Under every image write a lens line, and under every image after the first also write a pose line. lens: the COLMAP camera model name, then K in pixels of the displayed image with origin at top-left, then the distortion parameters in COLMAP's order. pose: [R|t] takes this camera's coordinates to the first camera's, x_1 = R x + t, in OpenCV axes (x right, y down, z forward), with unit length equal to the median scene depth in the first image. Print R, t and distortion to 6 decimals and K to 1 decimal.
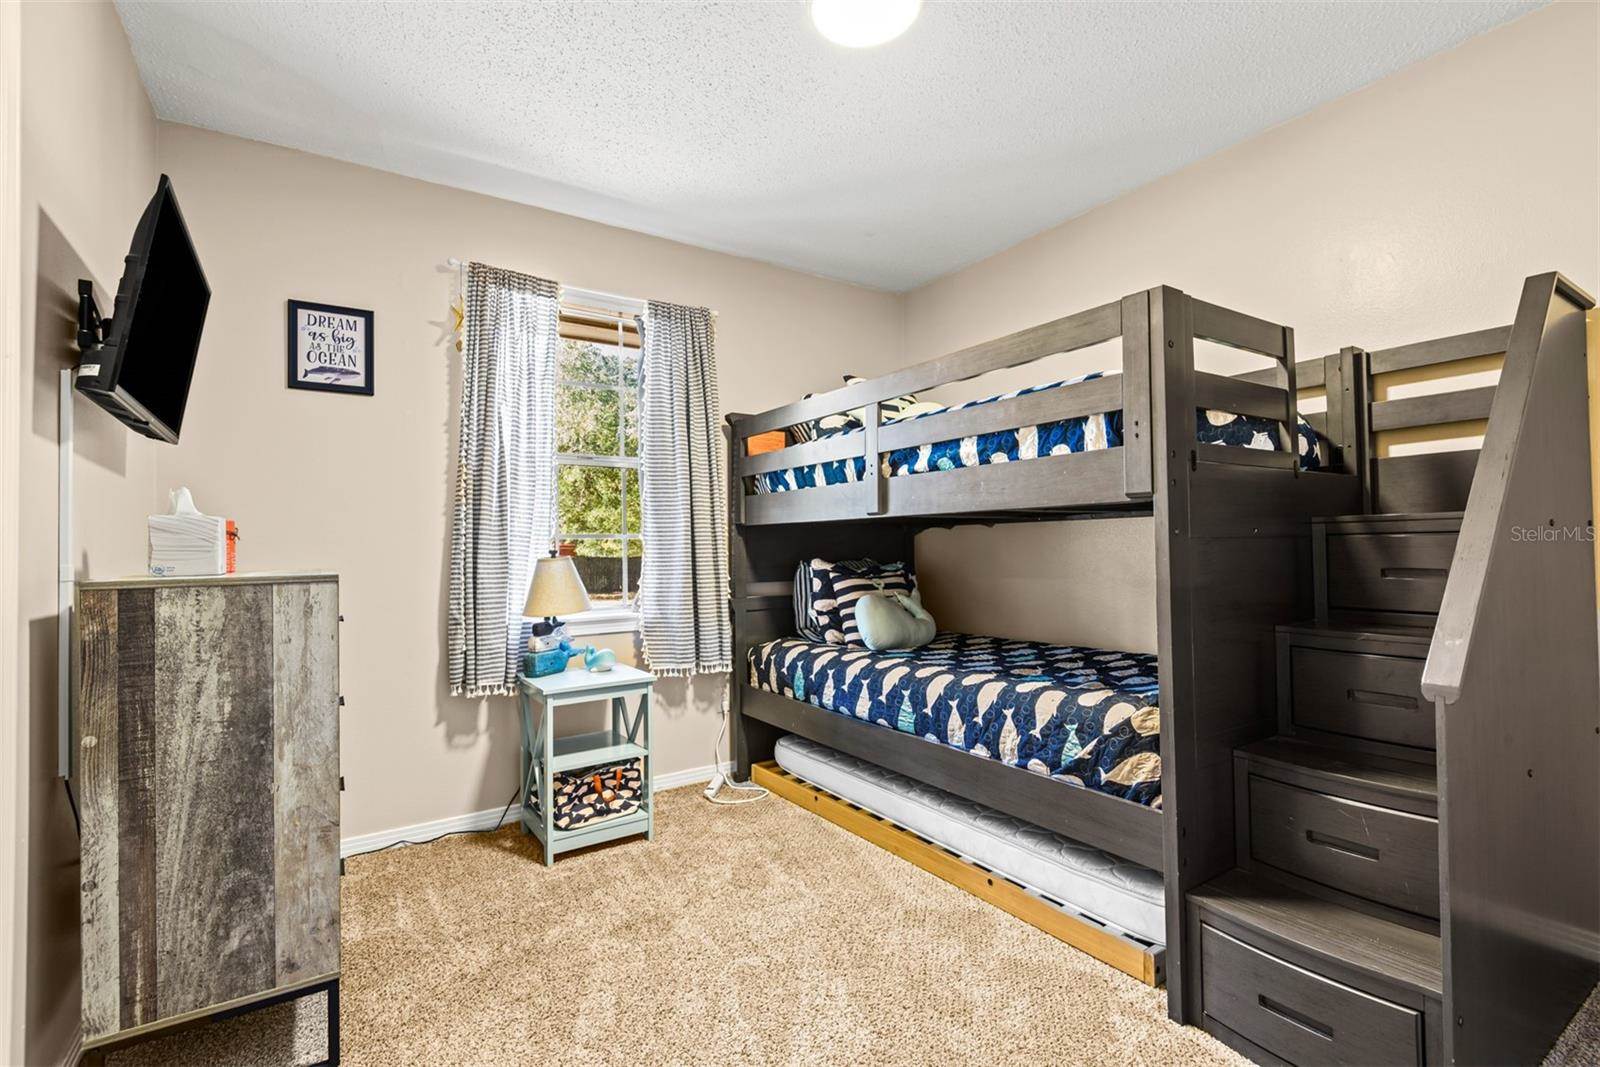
lens RADIAL K [[725.6, 0, 799.0], [0, 725.6, 536.1], [0, 0, 1]] dist [0.042264, -0.020807]
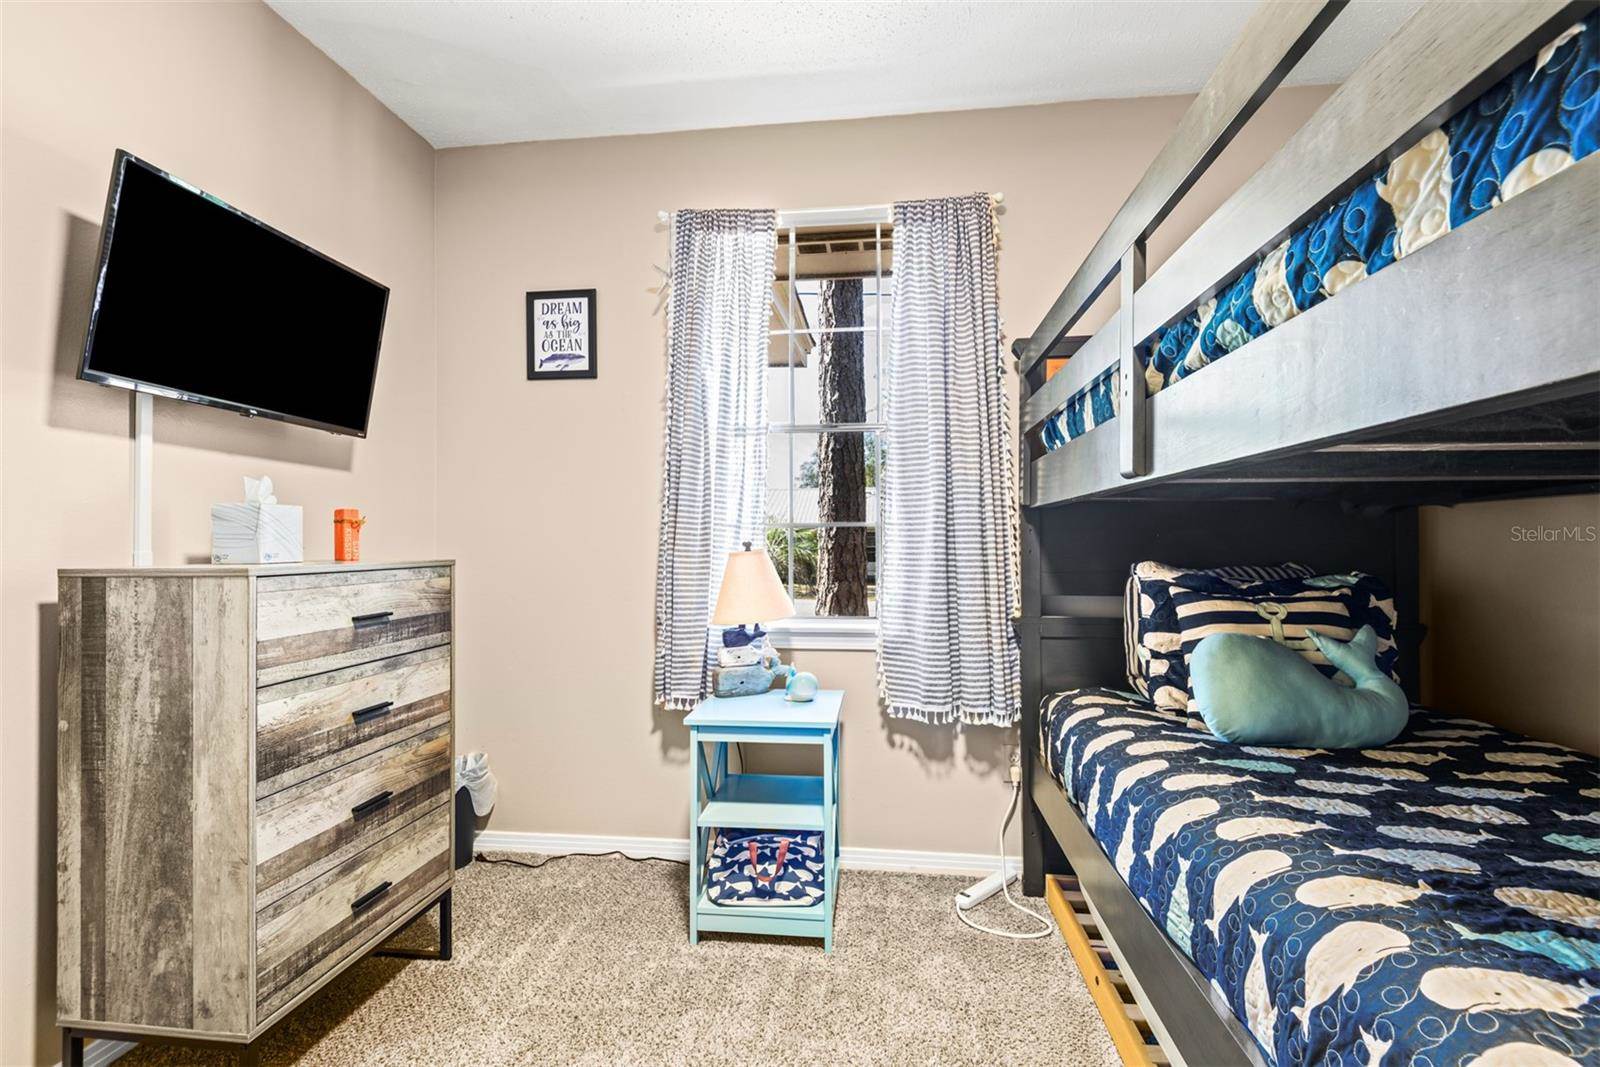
lens RADIAL K [[725.6, 0, 799.0], [0, 725.6, 536.1], [0, 0, 1]] dist [0.042264, -0.020807]
pose [[0.759579, 0.005164, -0.650395, 0.251178], [0.002772, 0.999934, 0.011177, 0.004585], [0.650409, -0.010292, 0.759514, 0.474150]]
